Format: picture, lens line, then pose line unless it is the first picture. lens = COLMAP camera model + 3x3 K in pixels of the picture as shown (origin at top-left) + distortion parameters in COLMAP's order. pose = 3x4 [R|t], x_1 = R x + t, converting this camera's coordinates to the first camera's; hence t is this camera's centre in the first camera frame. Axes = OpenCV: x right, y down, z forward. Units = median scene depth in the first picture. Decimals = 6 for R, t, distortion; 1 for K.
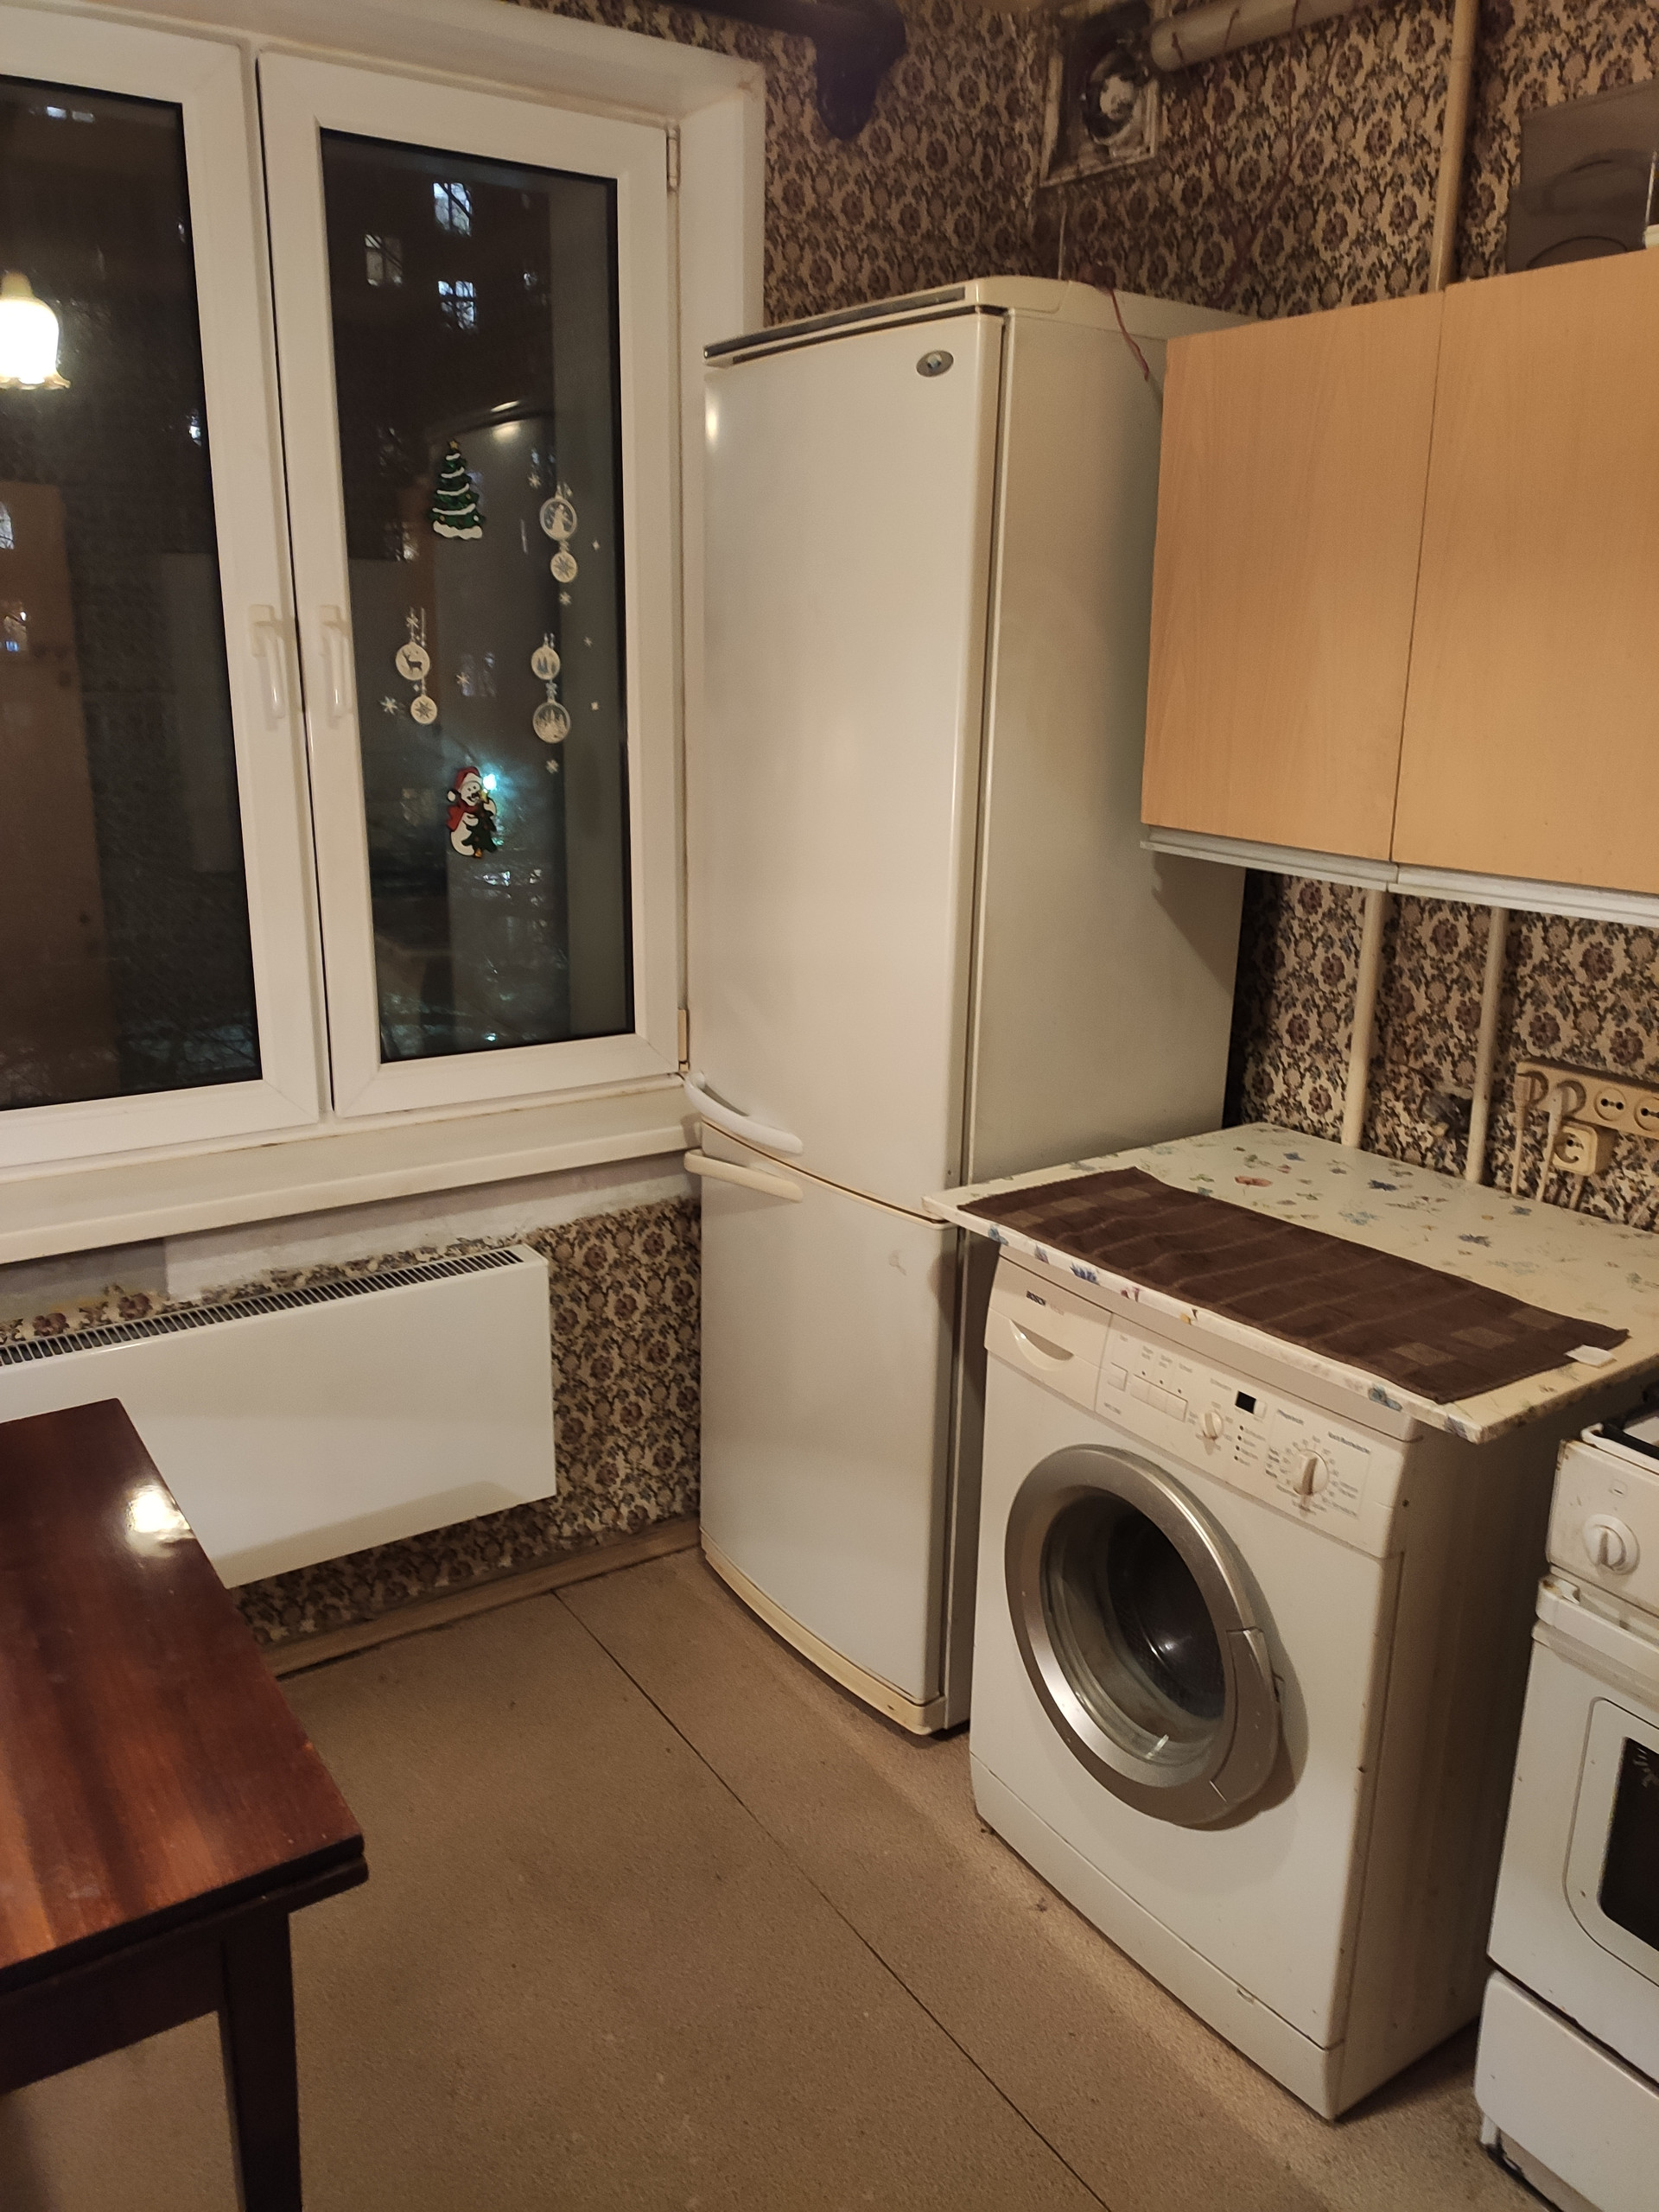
lens RADIAL K [[1657.9, 0, 829.9], [0, 1657.9, 1115.1], [0, 0, 1]] dist [0.087457, -0.120504]
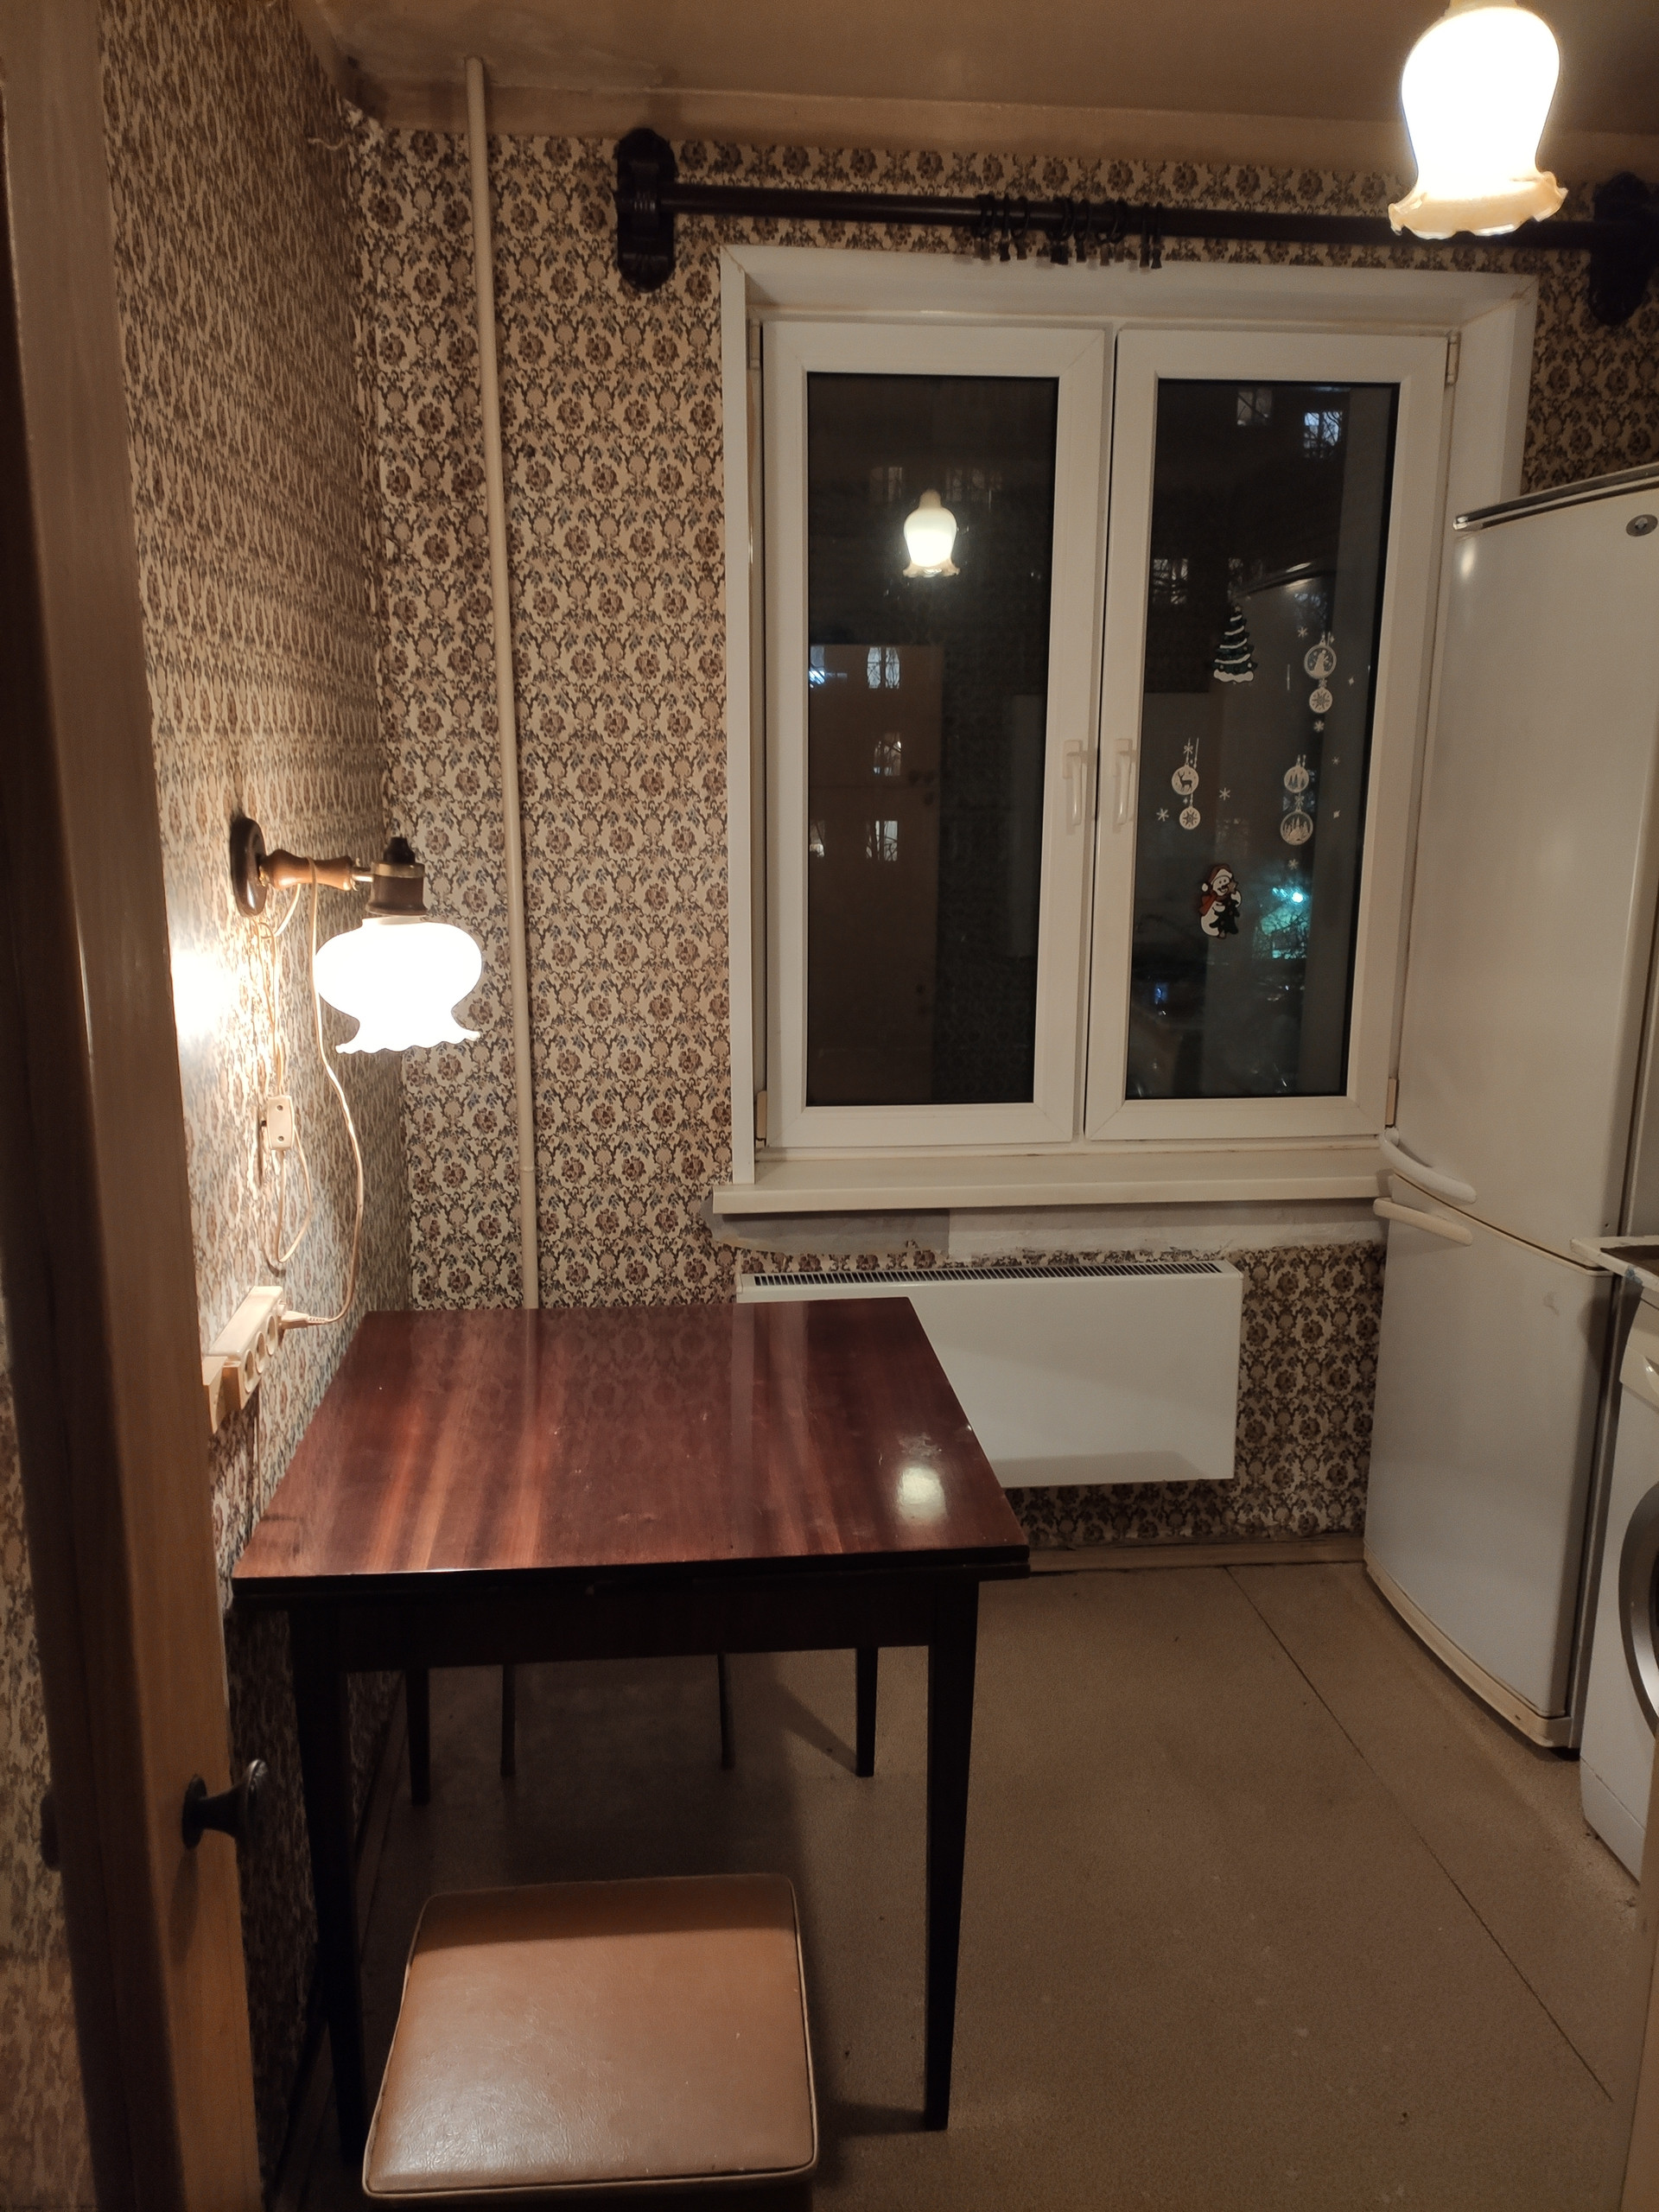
lens RADIAL K [[1657.9, 0, 829.9], [0, 1657.9, 1115.1], [0, 0, 1]] dist [0.087457, -0.120504]
pose [[0.890715, 0.083809, -0.446770, 0.089424], [-0.113632, 0.992704, -0.040326, 0.055883], [0.440131, 0.086686, 0.893739, -0.201946]]
